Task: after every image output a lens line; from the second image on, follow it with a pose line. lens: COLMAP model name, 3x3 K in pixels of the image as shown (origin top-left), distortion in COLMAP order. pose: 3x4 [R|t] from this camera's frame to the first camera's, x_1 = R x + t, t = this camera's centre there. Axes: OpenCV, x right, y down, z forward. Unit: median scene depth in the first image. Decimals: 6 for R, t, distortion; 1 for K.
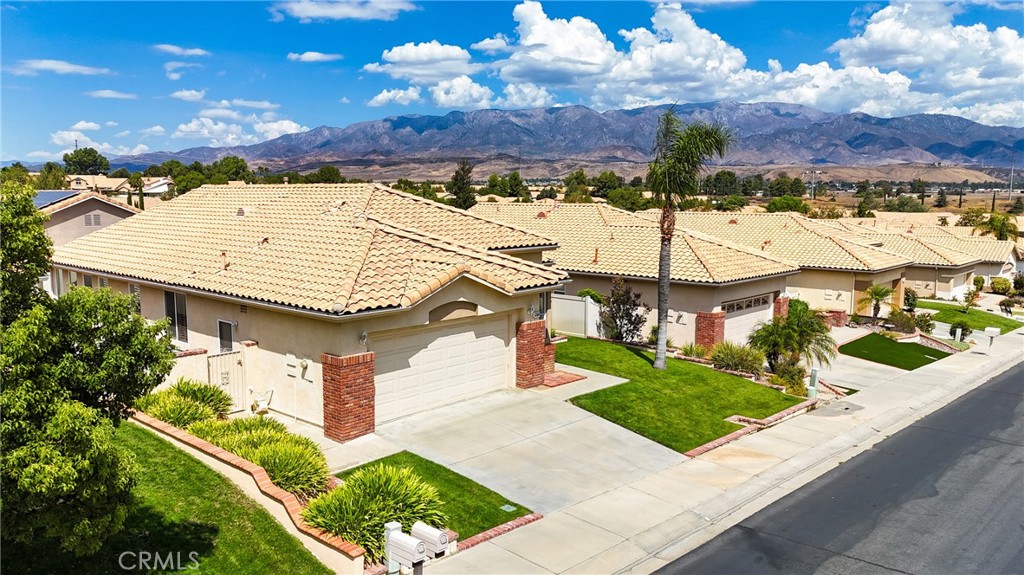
lens RADIAL K [[752.4, 0, 512.0], [0, 752.4, 287.5], [0, 0, 1]] dist [0.075004, -0.069534]
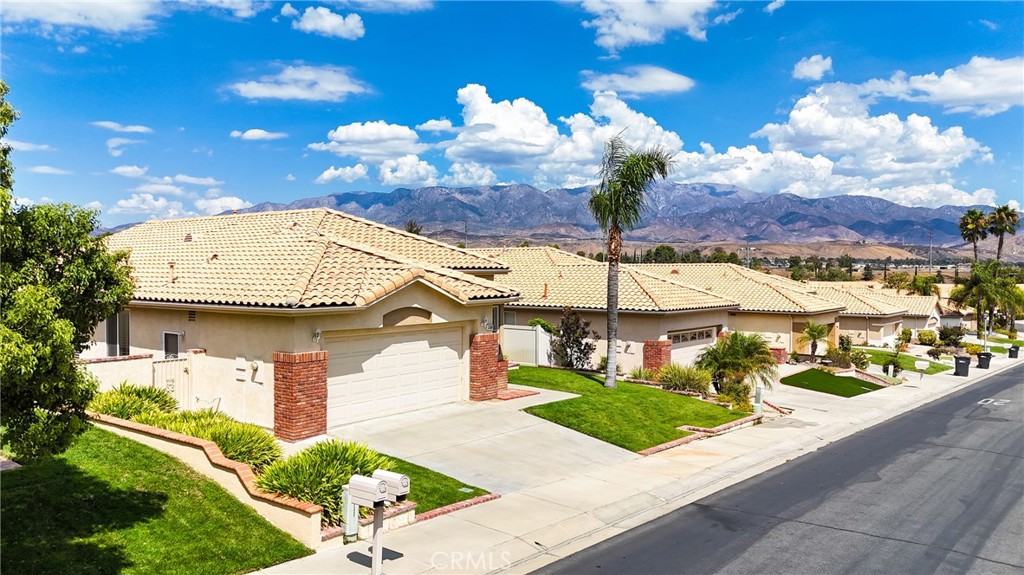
lens RADIAL K [[752.4, 0, 512.0], [0, 752.4, 287.5], [0, 0, 1]] dist [0.075004, -0.069534]
pose [[0.997424, -0.001988, 0.071704, -0.011102], [0.009052, 0.995113, -0.098326, 0.093593], [-0.071158, 0.098722, 0.992568, -0.010897]]
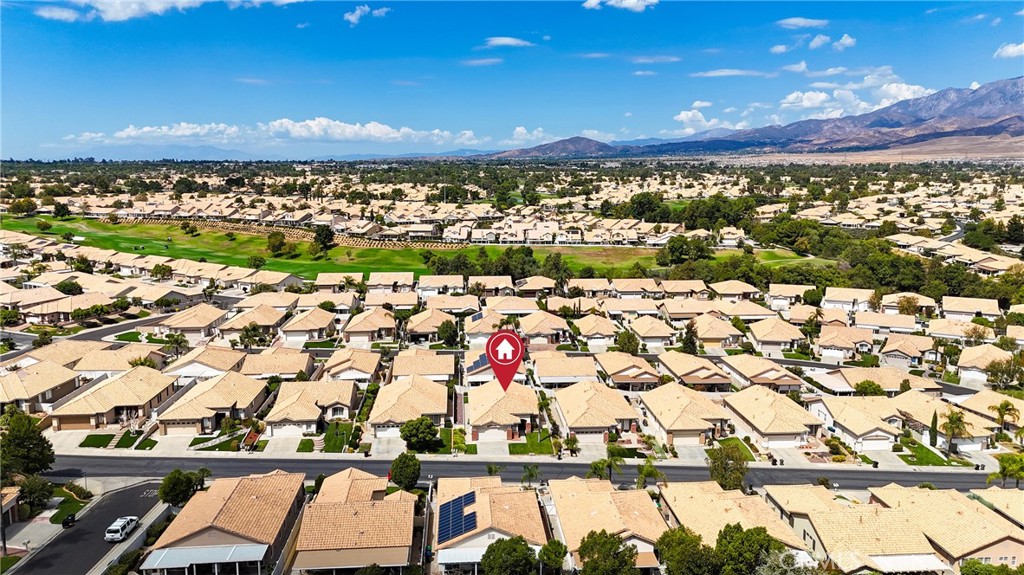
lens RADIAL K [[752.4, 0, 512.0], [0, 752.4, 287.5], [0, 0, 1]] dist [0.075004, -0.069534]
pose [[0.733860, 0.104828, -0.671164, 4.545769], [-0.081331, 0.994473, 0.066397, -1.699854], [0.674415, 0.005860, 0.738330, -3.957063]]
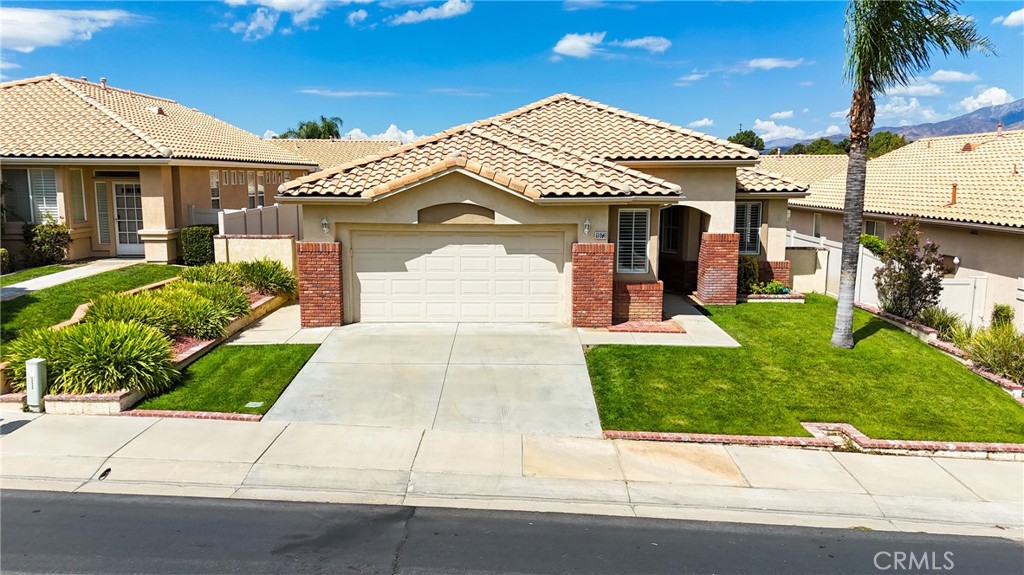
lens RADIAL K [[752.4, 0, 512.0], [0, 752.4, 287.5], [0, 0, 1]] dist [0.075004, -0.069534]
pose [[0.677525, 0.106632, -0.727729, 0.614073], [-0.089992, 0.994019, 0.061867, 0.056624], [0.729974, 0.023573, 0.683069, 0.459692]]
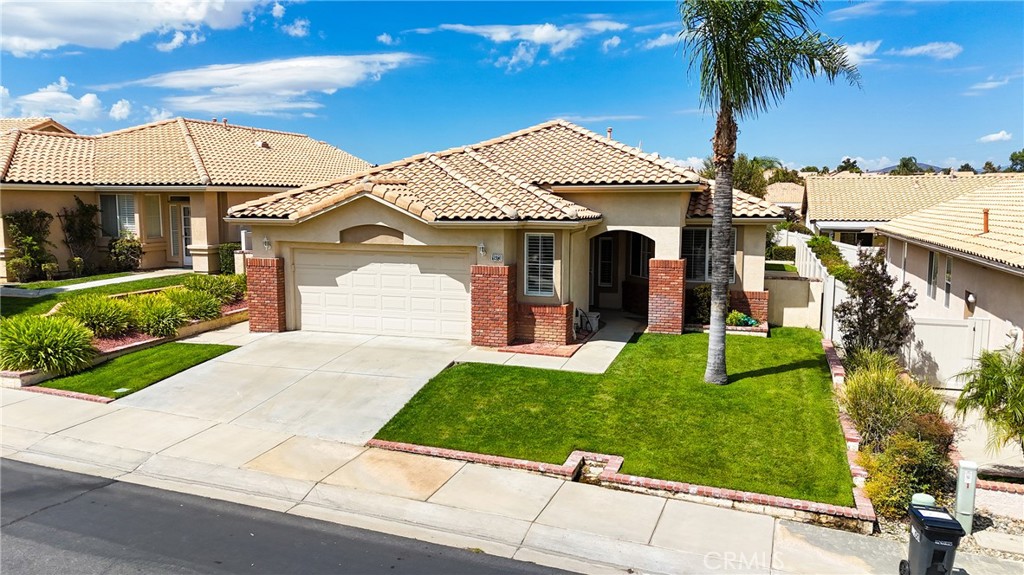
lens RADIAL K [[752.4, 0, 512.0], [0, 752.4, 287.5], [0, 0, 1]] dist [0.075004, -0.069534]
pose [[0.416041, 0.105760, -0.903175, 0.868818], [-0.111482, 0.991654, 0.064767, 0.015745], [0.902486, 0.073742, 0.424359, 0.769749]]
